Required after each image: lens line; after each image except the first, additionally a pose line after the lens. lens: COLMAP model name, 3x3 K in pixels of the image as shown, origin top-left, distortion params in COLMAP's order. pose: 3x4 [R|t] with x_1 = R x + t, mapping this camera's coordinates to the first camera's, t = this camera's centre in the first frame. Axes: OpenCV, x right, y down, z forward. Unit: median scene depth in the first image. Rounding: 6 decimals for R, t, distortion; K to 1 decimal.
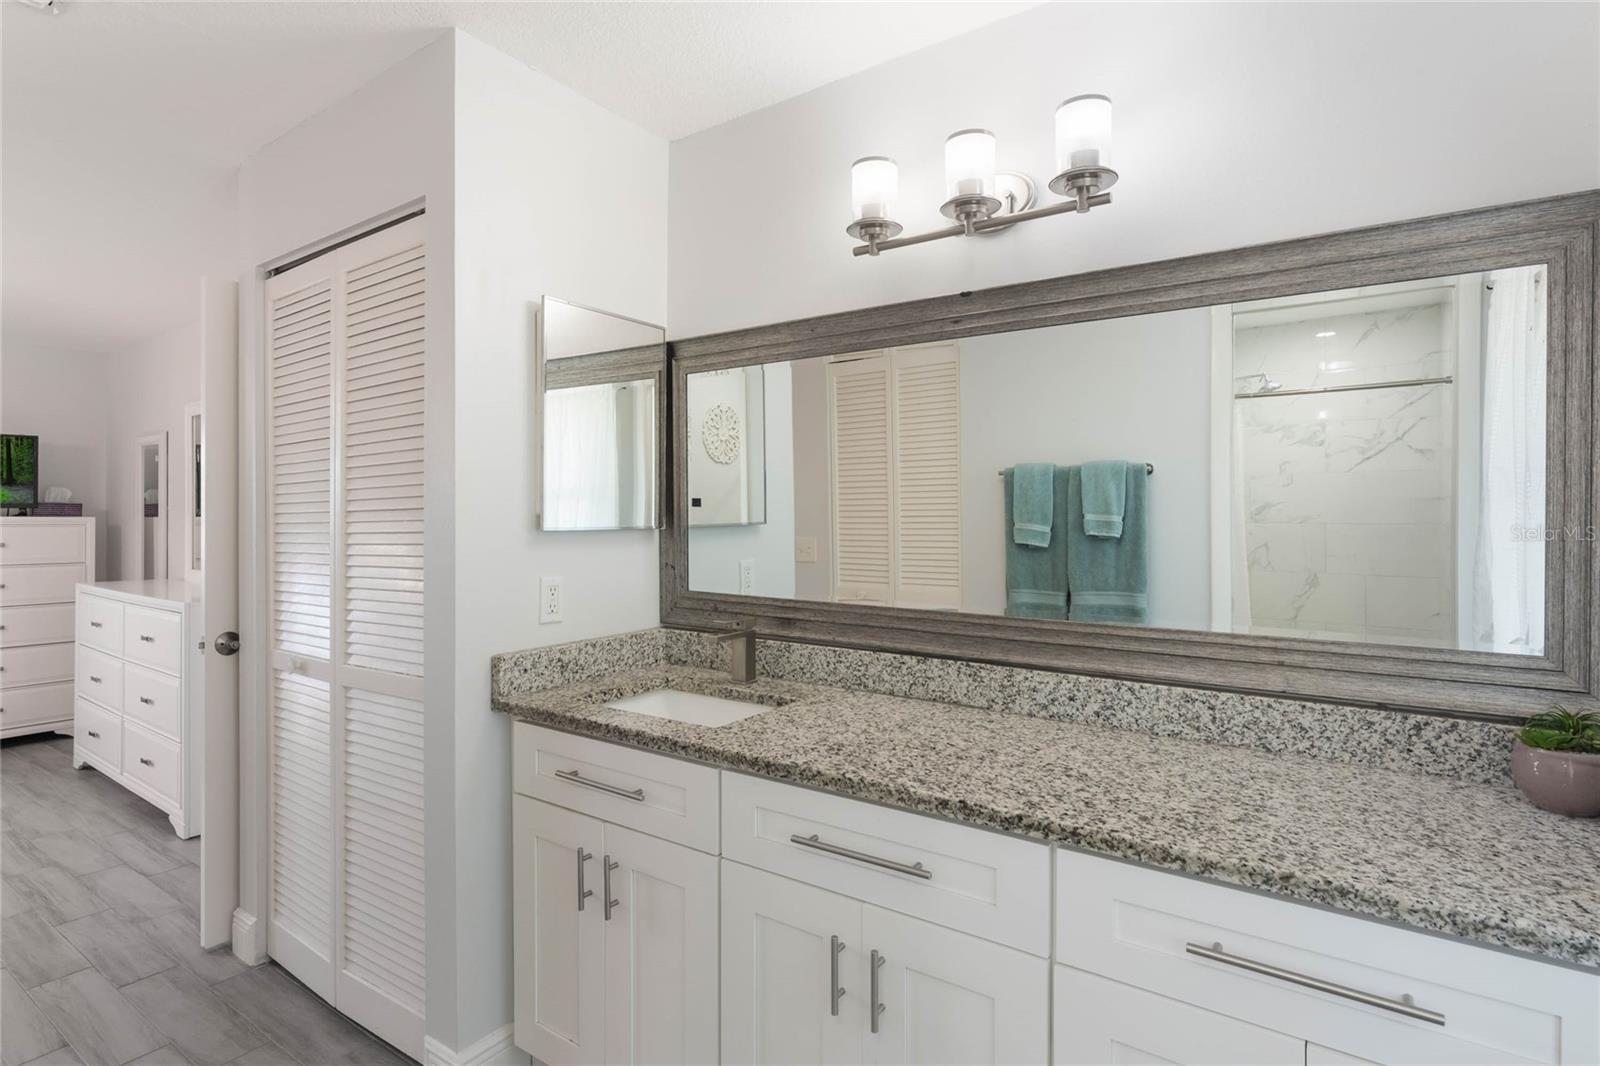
lens RADIAL K [[771.1, 0, 802.4], [0, 771.1, 530.2], [0, 0, 1]] dist [-0.004344, -0.000359]
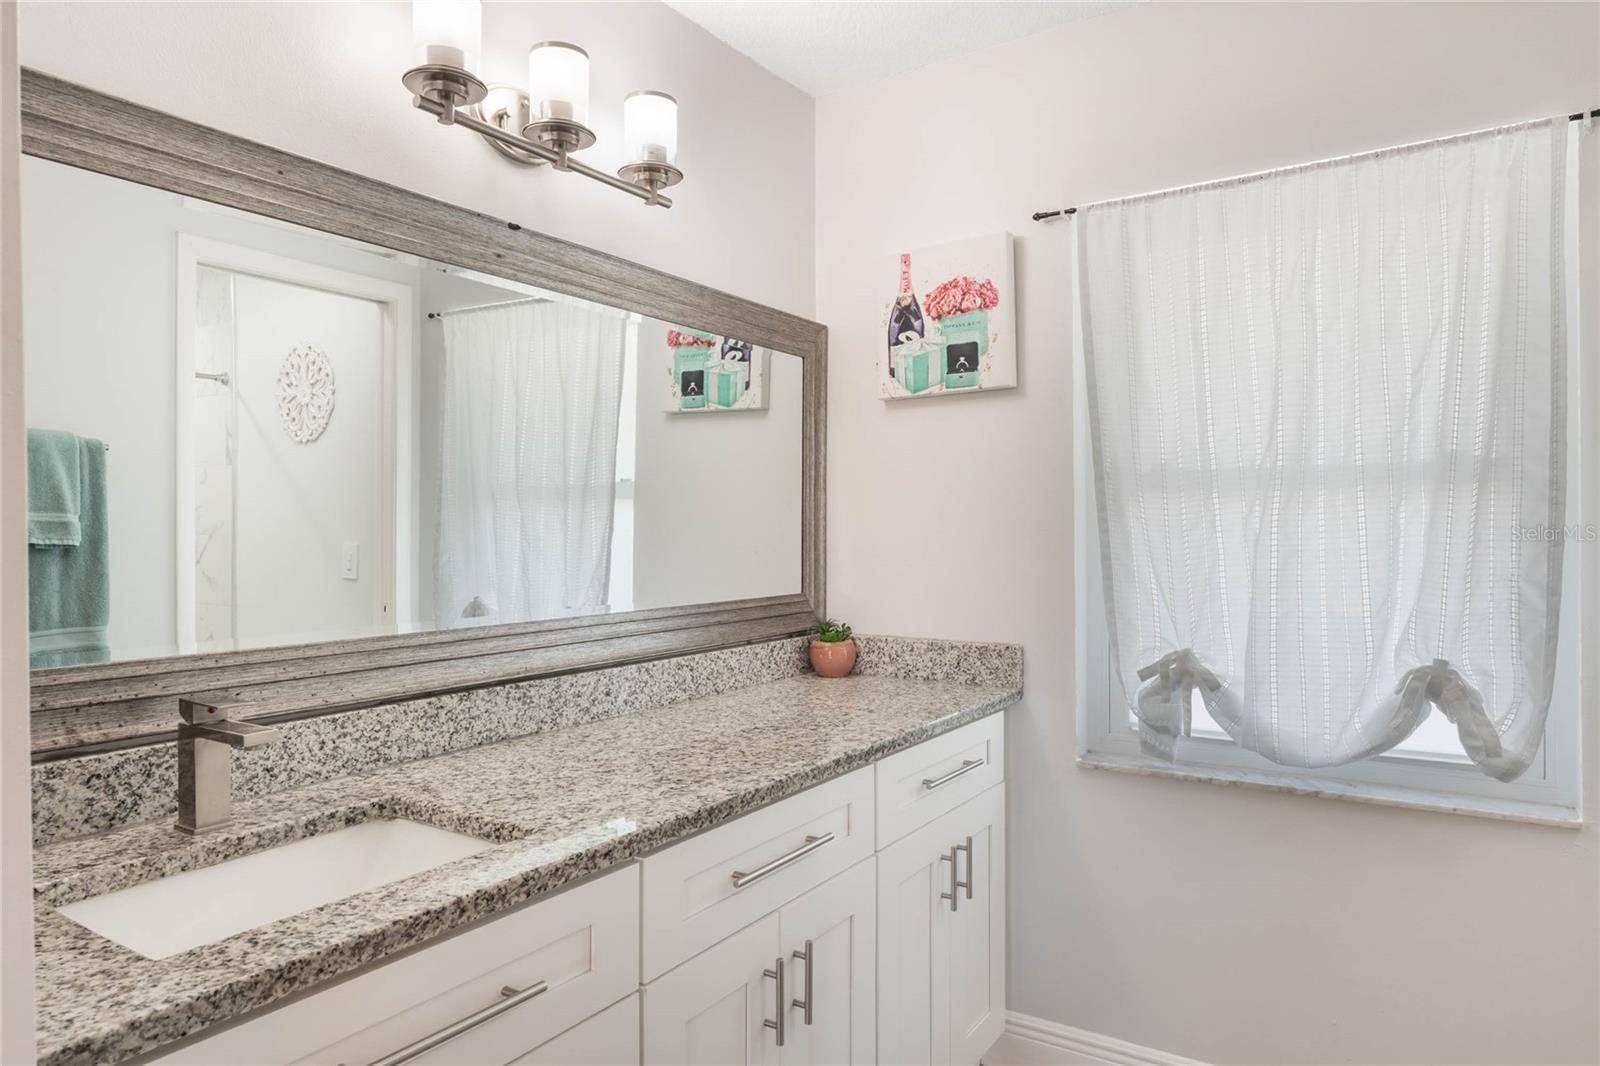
lens RADIAL K [[1029.7, 0, 801.5], [0, 1029.7, 525.9], [0, 0, 1]] dist [-0.000253, -0.001830]
pose [[-0.027461, -0.007228, 0.999597, -0.923780], [0.010331, 0.999918, 0.007514, 0.002077], [-0.999569, 0.010533, -0.027385, 0.777641]]
